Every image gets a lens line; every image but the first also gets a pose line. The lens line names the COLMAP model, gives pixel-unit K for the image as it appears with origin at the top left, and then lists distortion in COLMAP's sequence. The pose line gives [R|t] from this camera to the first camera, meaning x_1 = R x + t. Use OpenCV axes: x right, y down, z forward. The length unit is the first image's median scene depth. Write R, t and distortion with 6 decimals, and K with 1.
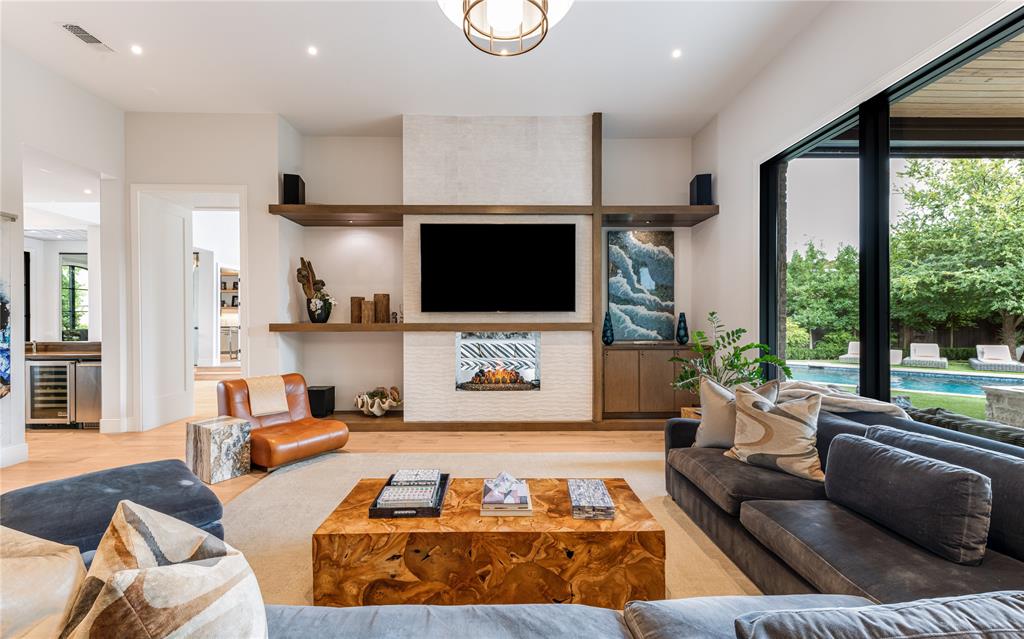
lens RADIAL K [[411.4, 0, 508.2], [0, 411.4, 319.4], [0, 0, 1]] dist [0.000461, 0.000001]
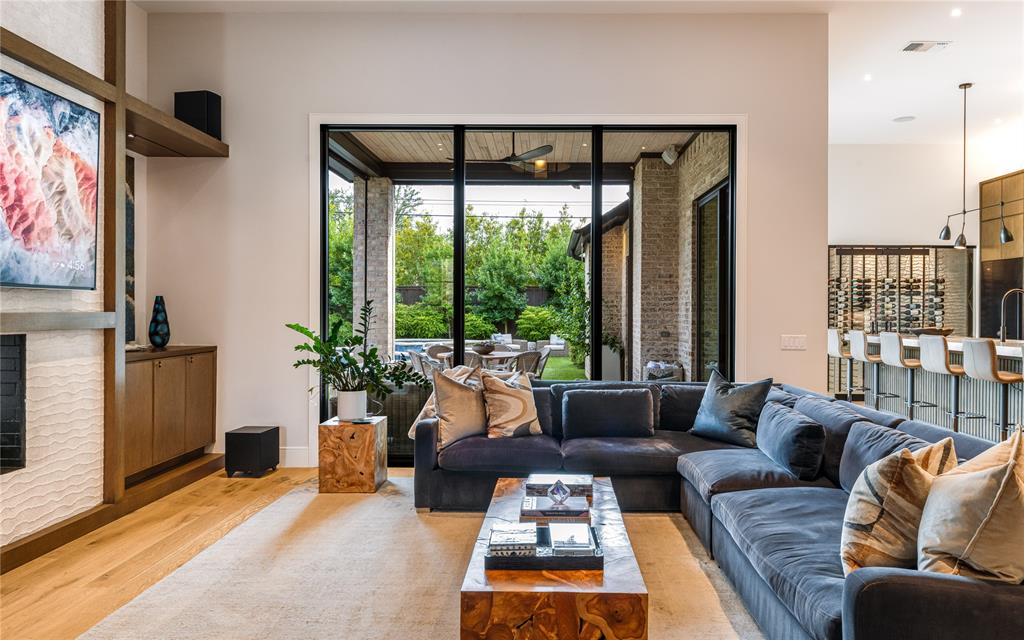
lens RADIAL K [[660.5, 0, 568.2], [0, 660.5, 311.3], [0, 0, 1]] dist [0.015660, -0.008099]
pose [[0.014134, -0.000237, 0.999900, -0.612692], [-0.001946, 0.999998, 0.000264, 0.006629], [-0.999898, -0.001950, 0.014134, 0.415750]]
